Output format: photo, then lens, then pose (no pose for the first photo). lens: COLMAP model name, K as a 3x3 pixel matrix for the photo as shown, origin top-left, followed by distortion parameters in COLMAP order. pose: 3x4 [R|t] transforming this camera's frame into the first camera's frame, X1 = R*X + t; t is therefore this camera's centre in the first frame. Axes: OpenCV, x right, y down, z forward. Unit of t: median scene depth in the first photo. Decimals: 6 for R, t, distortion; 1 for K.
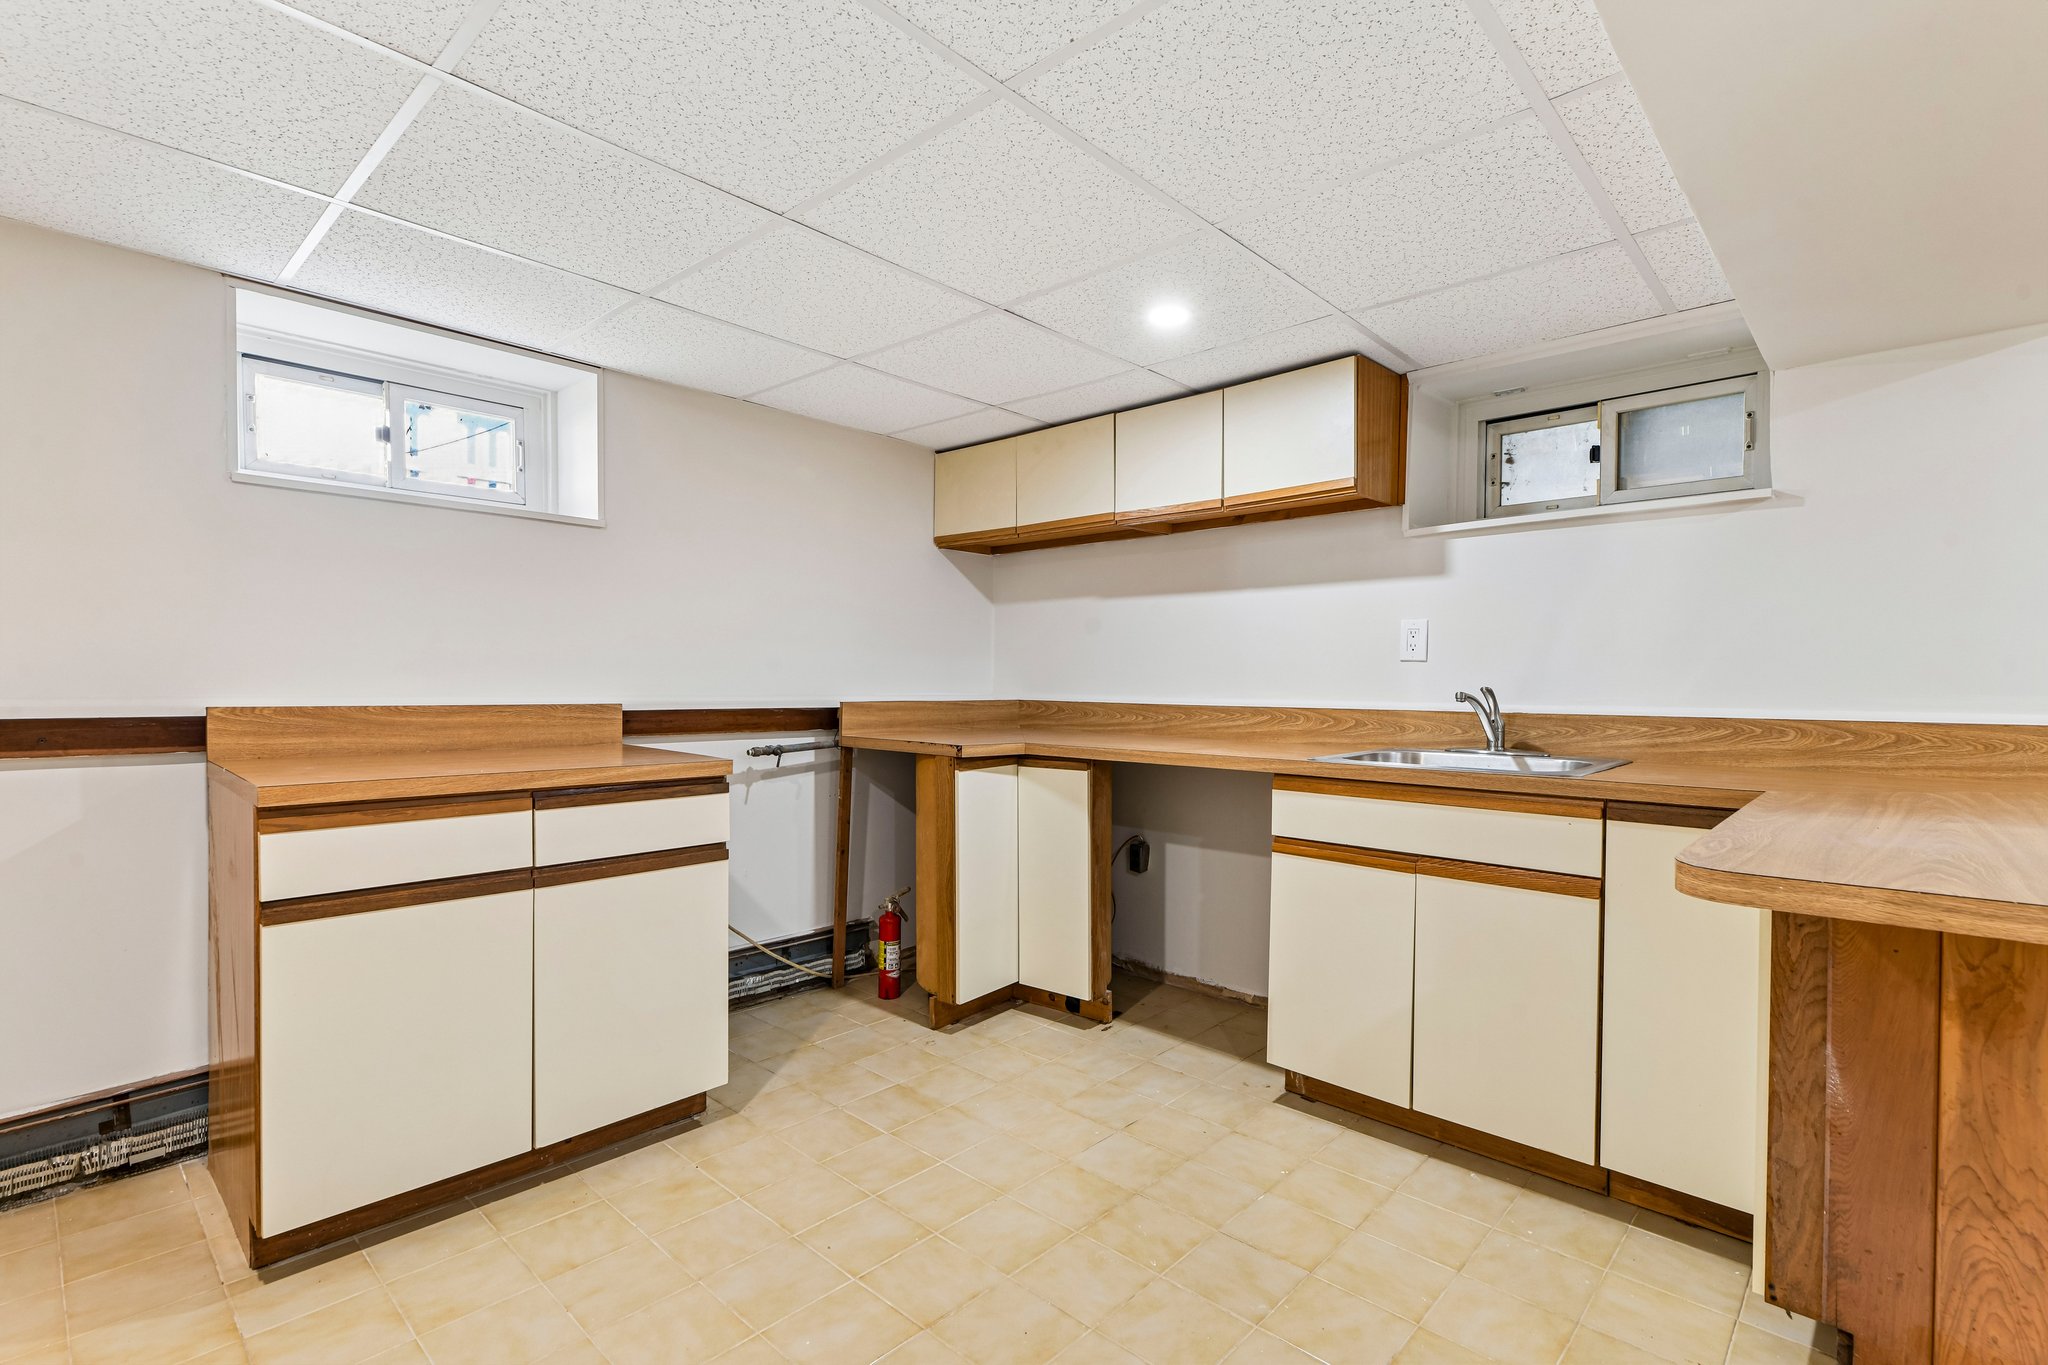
lens RADIAL K [[974.7, 0, 1025.9], [0, 974.7, 686.3], [0, 0, 1]] dist [-0.008852, -0.000675]
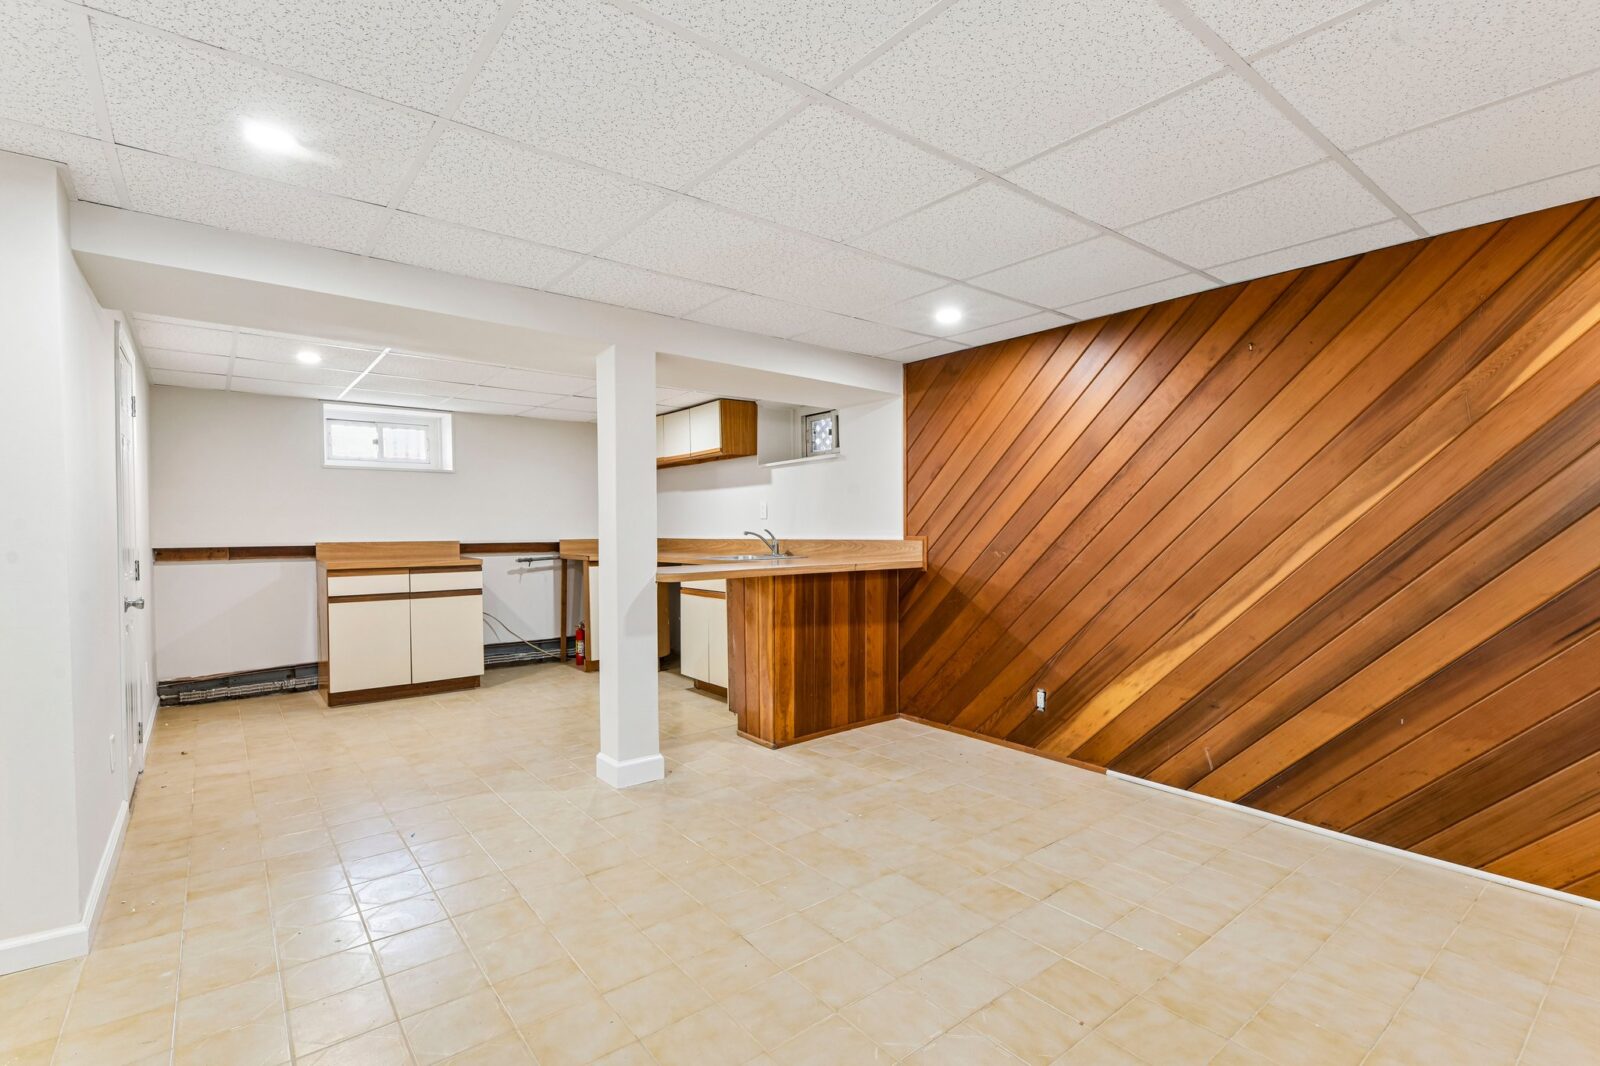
lens RADIAL K [[761.5, 0, 799.0], [0, 761.5, 533.3], [0, 0, 1]] dist [-0.008852, -0.000675]
pose [[0.988201, -0.015654, -0.152364, 0.830223], [0.015584, 0.999877, -0.001657, 0.015520], [0.152371, -0.000737, 0.988323, -0.919084]]
